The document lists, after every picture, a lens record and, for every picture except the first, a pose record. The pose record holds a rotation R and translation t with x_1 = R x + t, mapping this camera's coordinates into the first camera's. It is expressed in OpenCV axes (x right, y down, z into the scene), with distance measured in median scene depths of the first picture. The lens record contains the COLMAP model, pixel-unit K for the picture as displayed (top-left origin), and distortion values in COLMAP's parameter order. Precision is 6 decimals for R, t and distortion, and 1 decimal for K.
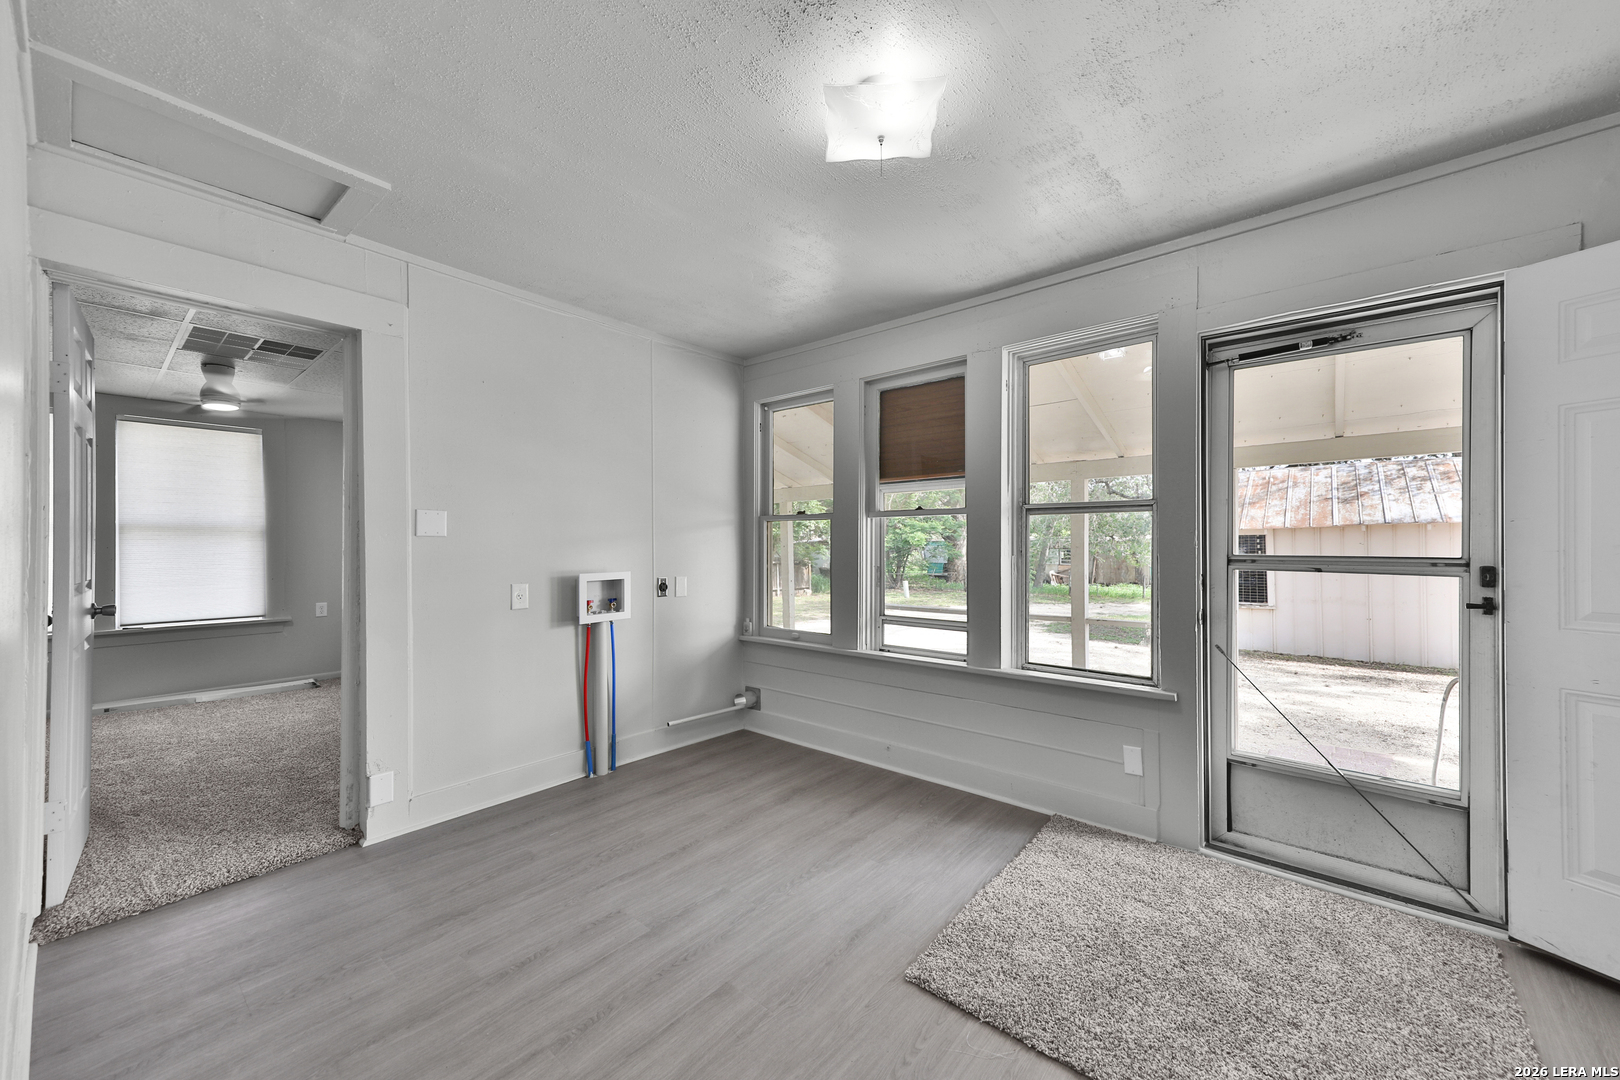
lens RADIAL K [[618.5, 0, 834.1], [0, 618.5, 542.0], [0, 0, 1]] dist [0.017728, -0.000279]
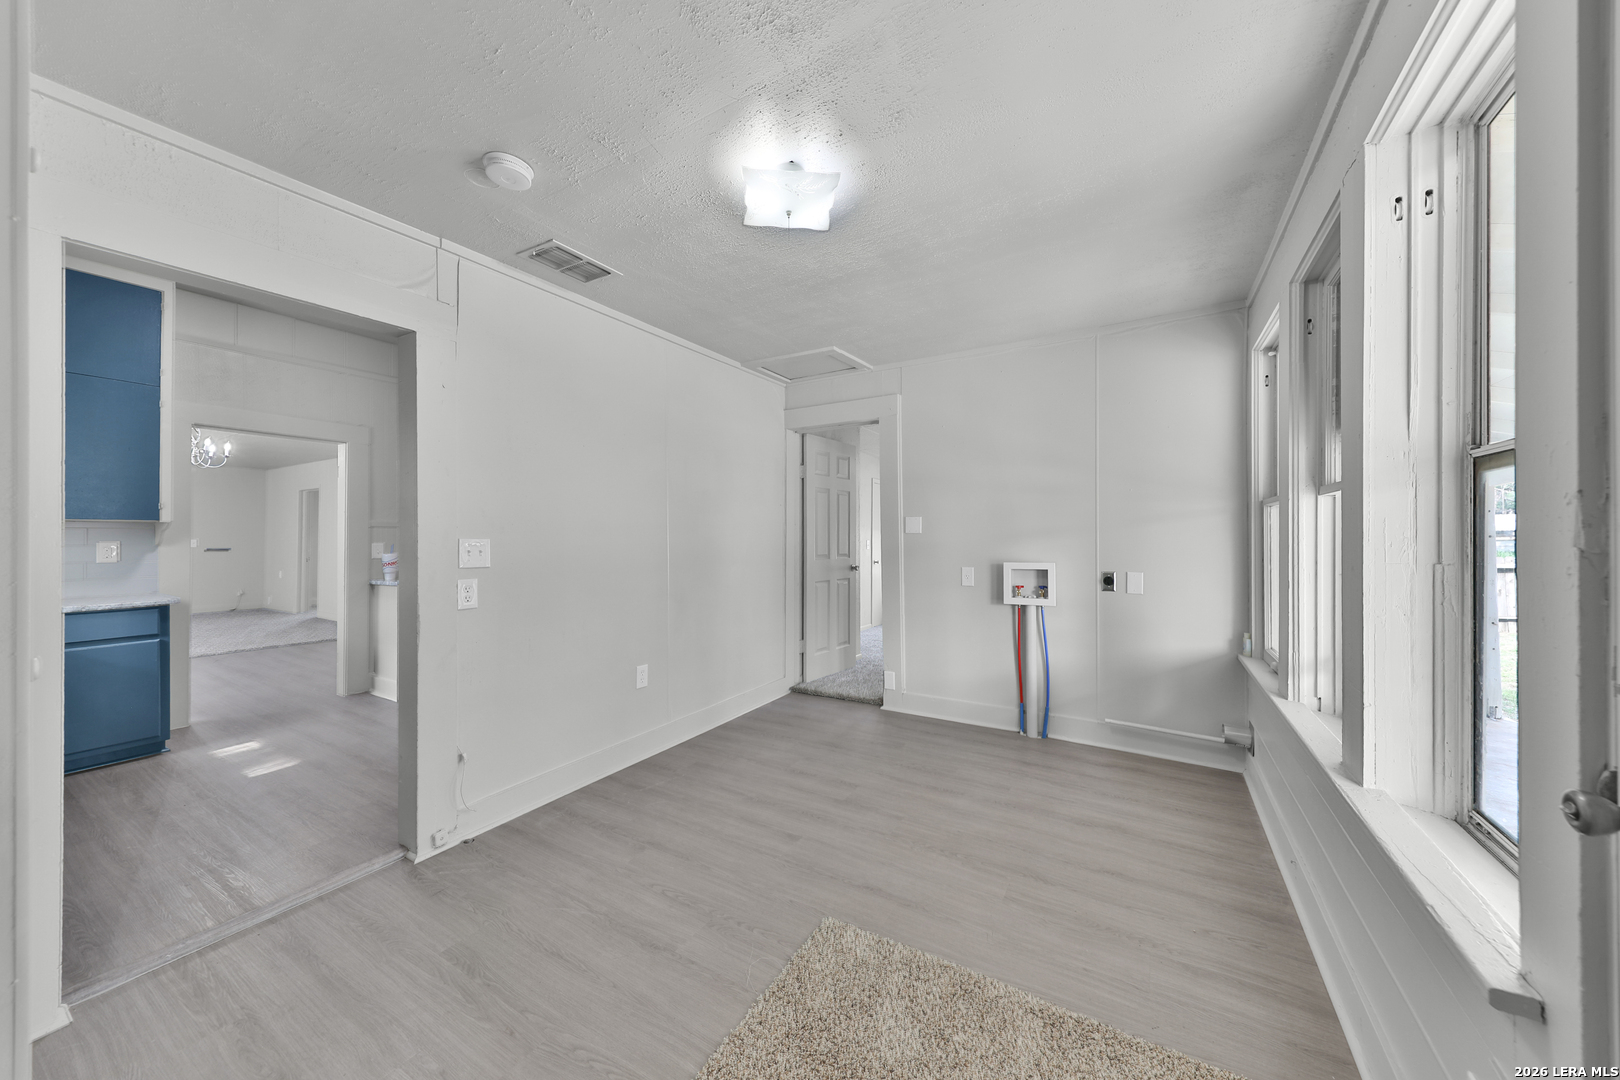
lens RADIAL K [[573.1, 0, 820.0], [0, 573.1, 536.6], [0, 0, 1]] dist [0.012895, -0.000148]
pose [[0.131746, -0.000743, -0.991283, 0.667795], [0.006194, 0.999981, 0.000073, -0.001809], [0.991264, -0.006150, 0.131748, 0.492140]]
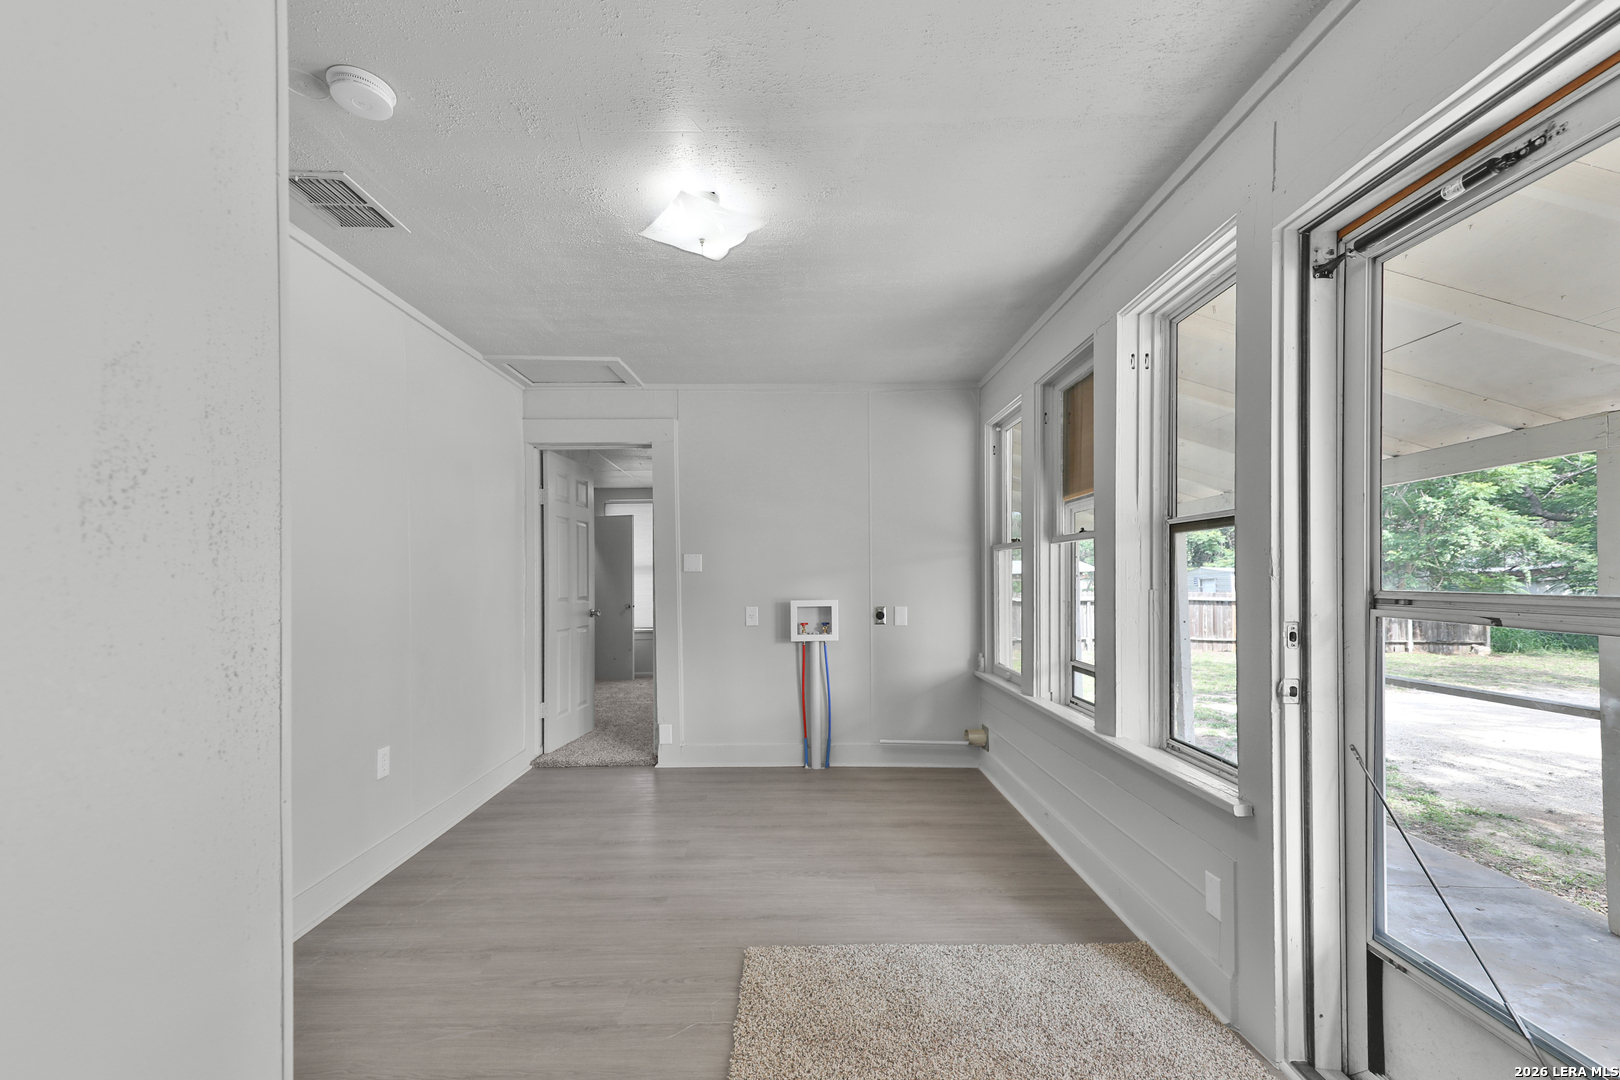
lens RADIAL K [[689.7, 0, 809.5], [0, 689.7, 580.1], [0, 0, 1]] dist [0.027434, -0.000214]
pose [[0.628806, 0.000630, -0.777562, 0.685905], [0.008144, 0.999939, 0.007396, 0.000622], [0.777519, -0.010983, 0.628763, 0.164607]]
